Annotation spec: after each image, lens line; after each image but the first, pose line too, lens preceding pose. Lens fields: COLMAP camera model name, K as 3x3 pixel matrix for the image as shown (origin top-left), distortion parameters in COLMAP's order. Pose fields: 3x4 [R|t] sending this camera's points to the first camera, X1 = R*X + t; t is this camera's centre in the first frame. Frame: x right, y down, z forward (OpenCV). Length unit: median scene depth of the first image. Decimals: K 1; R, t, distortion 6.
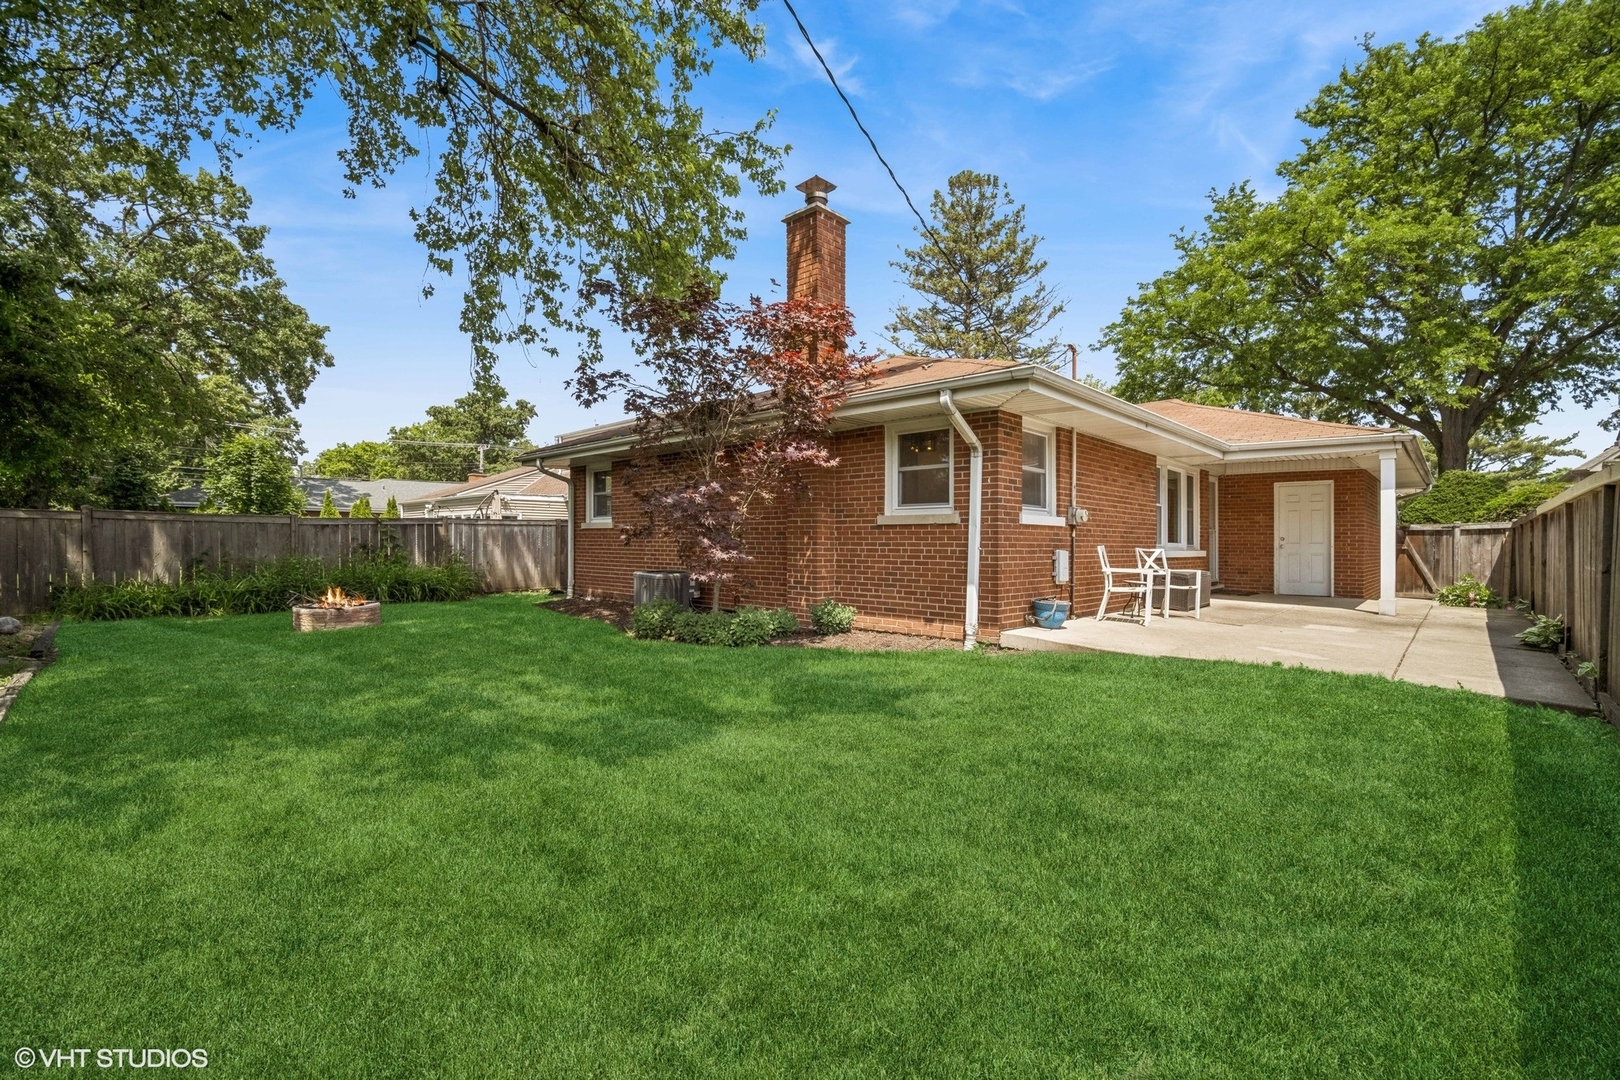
lens RADIAL K [[705.8, 0, 810.1], [0, 705.8, 542.4], [0, 0, 1]] dist [-0.013801, 0.003639]
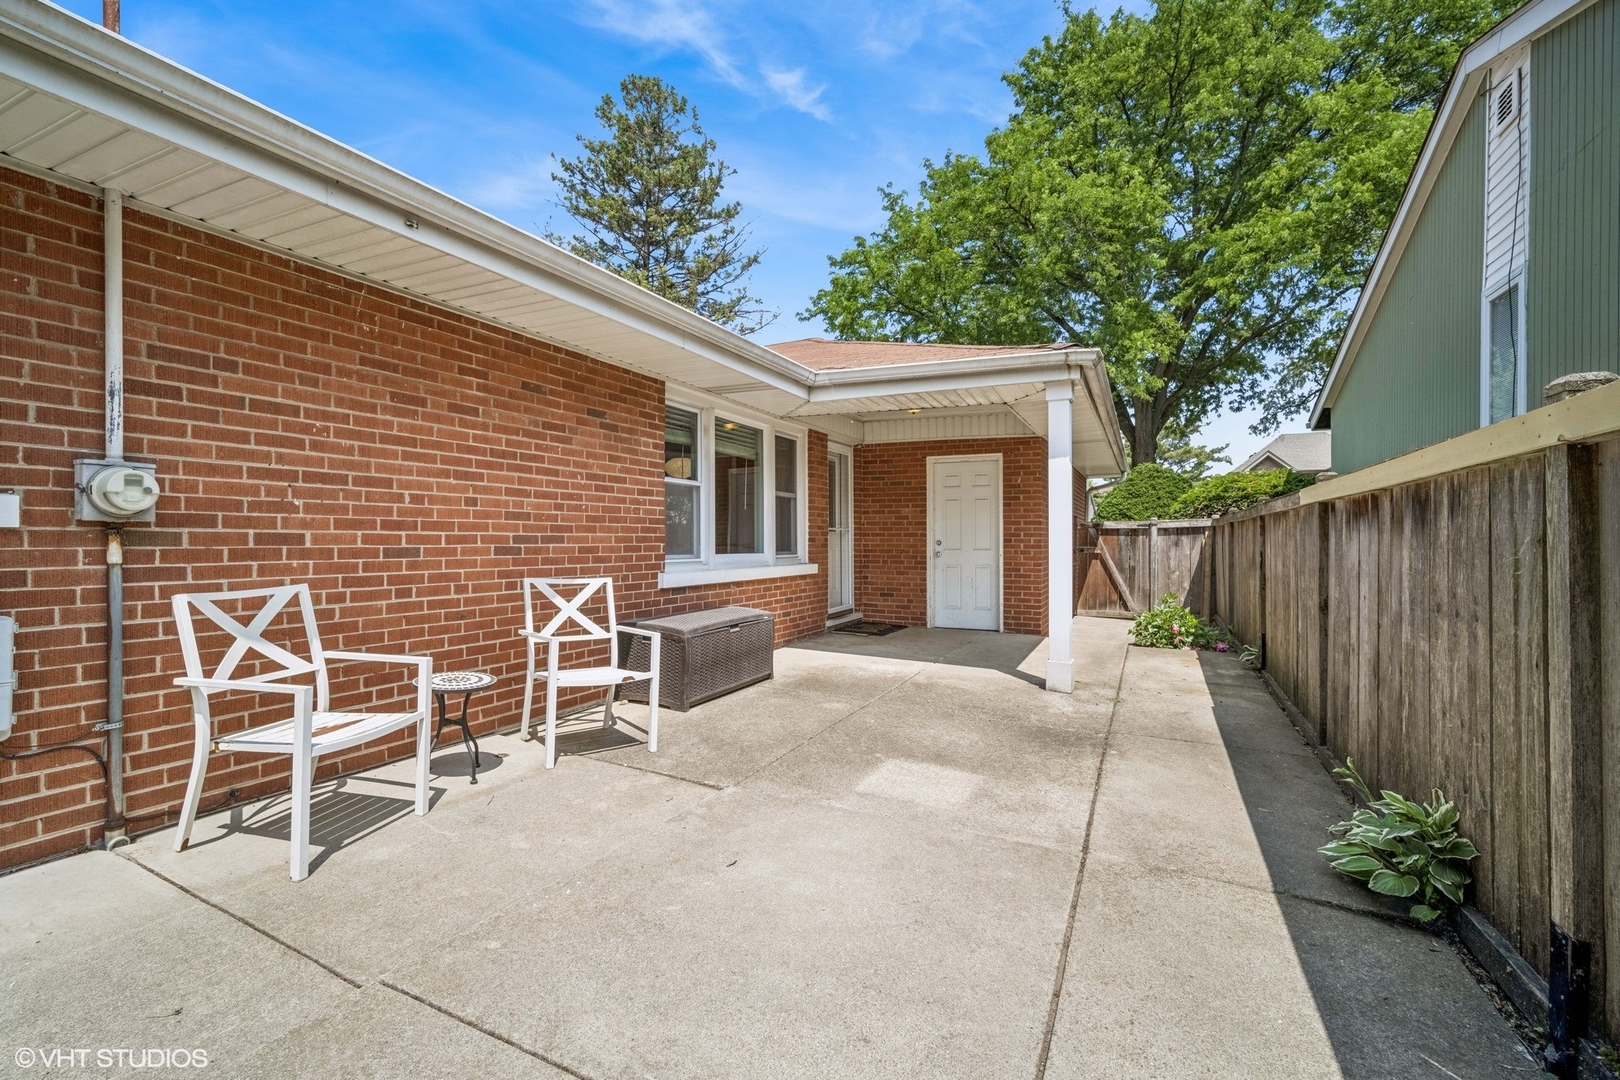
lens RADIAL K [[705.8, 0, 806.8], [0, 705.8, 534.1], [0, 0, 1]] dist [-0.013801, 0.003639]
pose [[0.955120, -0.002272, 0.296210, 0.233795], [0.003277, 0.999990, -0.002897, -0.007689], [-0.296201, 0.003738, 0.955118, 0.263954]]
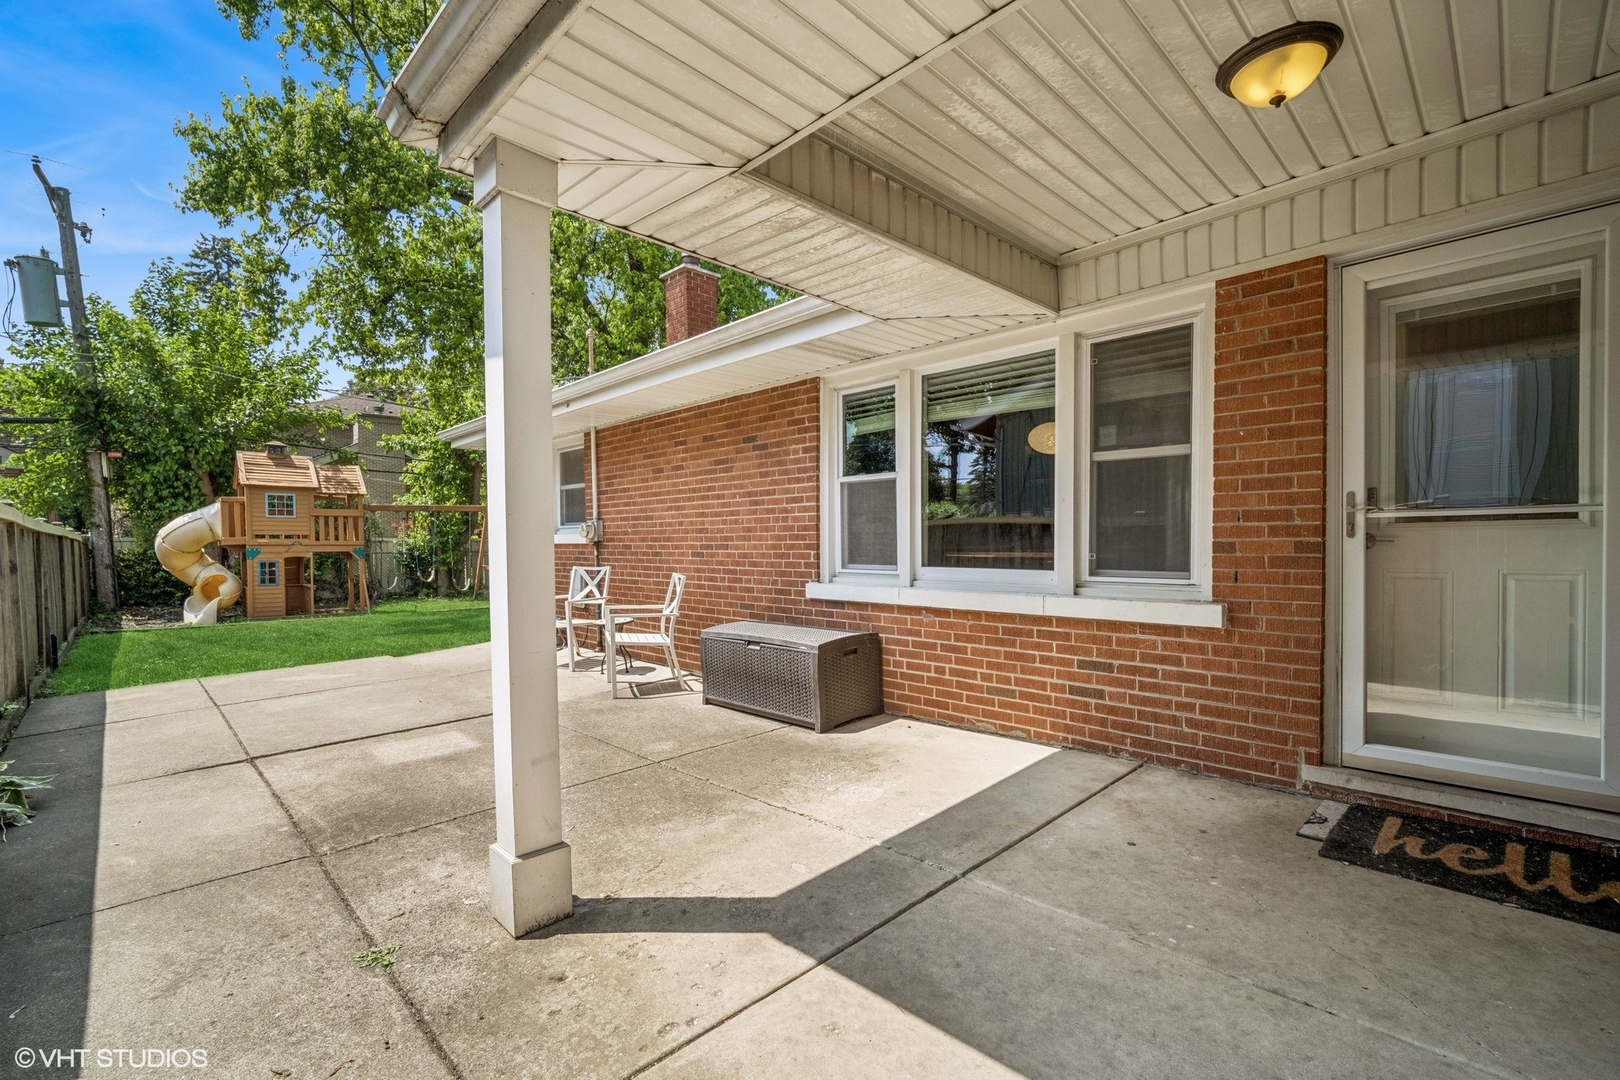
lens RADIAL K [[705.8, 0, 790.6], [0, 705.8, 566.6], [0, 0, 1]] dist [-0.013801, 0.003639]
pose [[-0.051512, 0.024274, -0.998377, 0.485998], [0.005915, 0.999694, 0.024001, -0.005830], [0.998655, -0.004669, -0.051640, 0.513019]]
